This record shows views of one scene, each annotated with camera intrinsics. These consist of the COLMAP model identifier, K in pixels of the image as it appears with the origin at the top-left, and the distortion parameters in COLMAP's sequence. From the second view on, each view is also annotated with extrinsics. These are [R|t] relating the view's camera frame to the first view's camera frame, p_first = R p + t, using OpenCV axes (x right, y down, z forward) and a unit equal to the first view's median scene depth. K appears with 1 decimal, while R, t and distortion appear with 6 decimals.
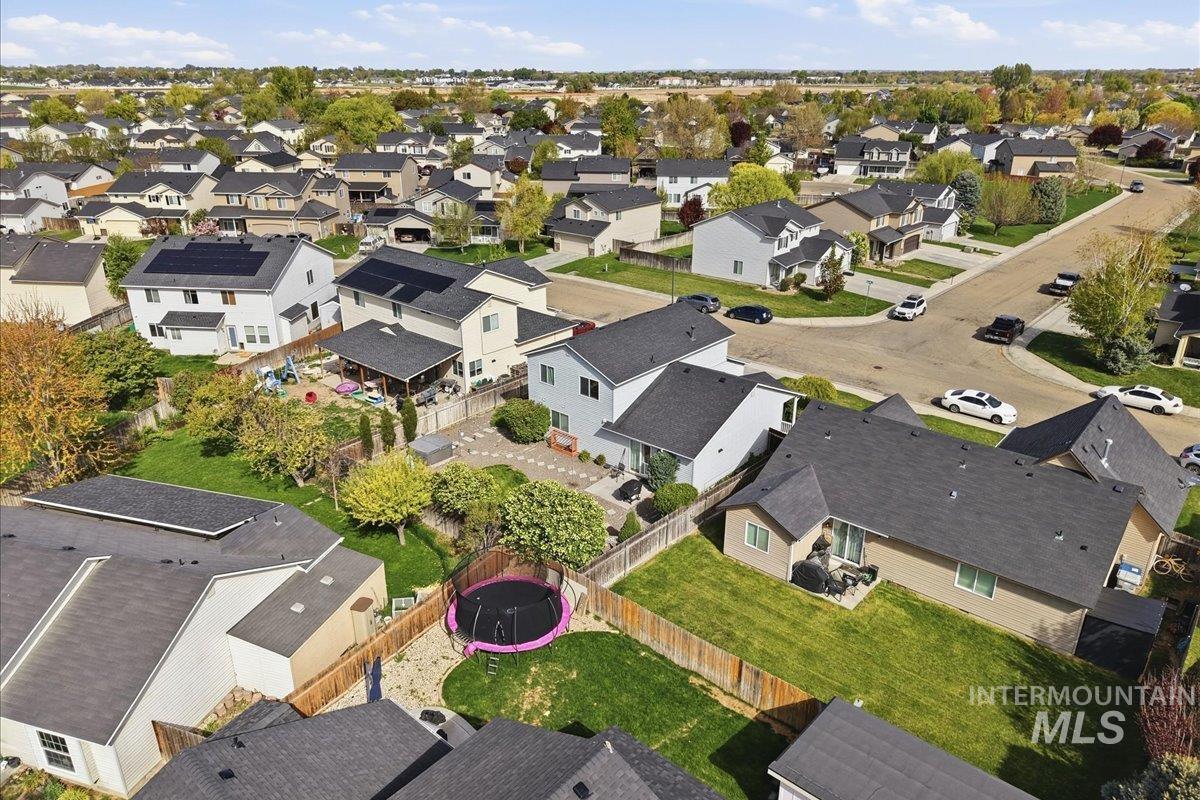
lens RADIAL K [[801.6, 0, 597.0], [0, 801.6, 399.5], [0, 0, 1]] dist [0.006474, -0.001461]
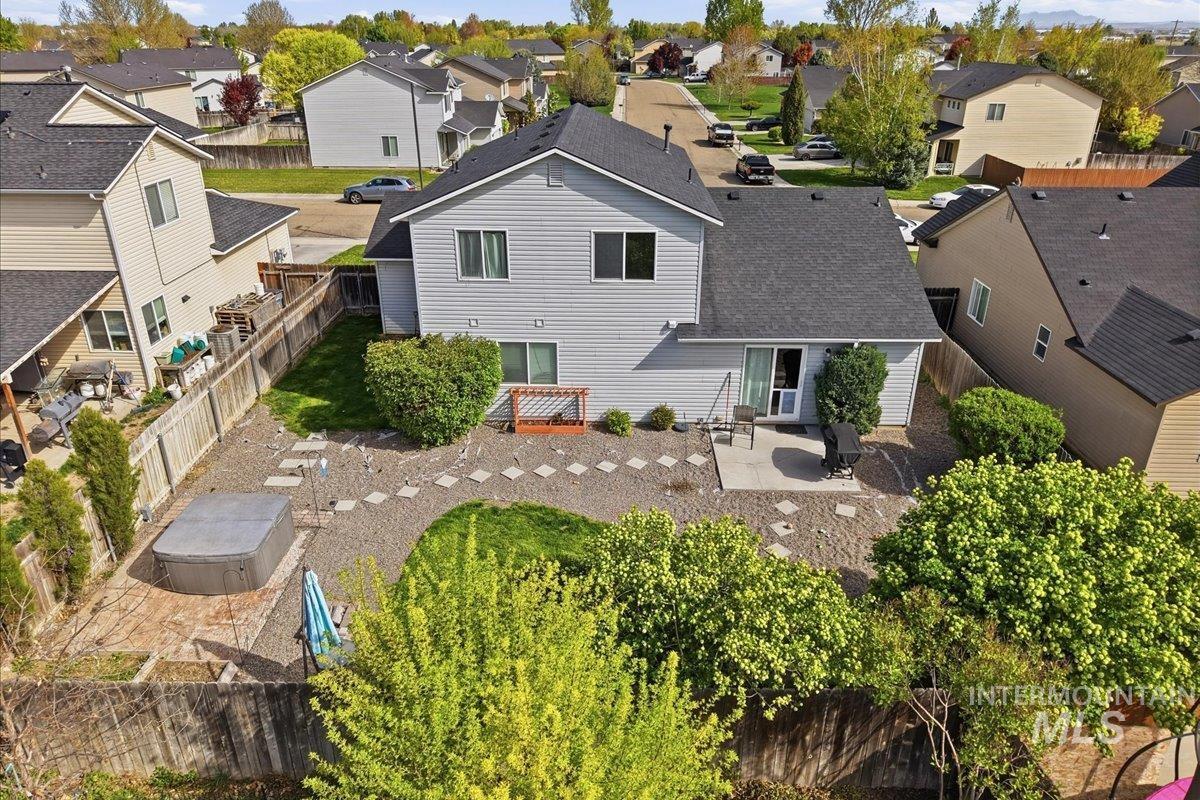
lens RADIAL K [[801.6, 0, 603.8], [0, 801.6, 397.4], [0, 0, 1]] dist [0.006474, -0.001461]
pose [[0.763861, -0.265972, 0.588027, -0.227209], [0.240168, 0.962840, 0.123521, 0.002093], [-0.599029, 0.046872, 0.799354, 0.549330]]
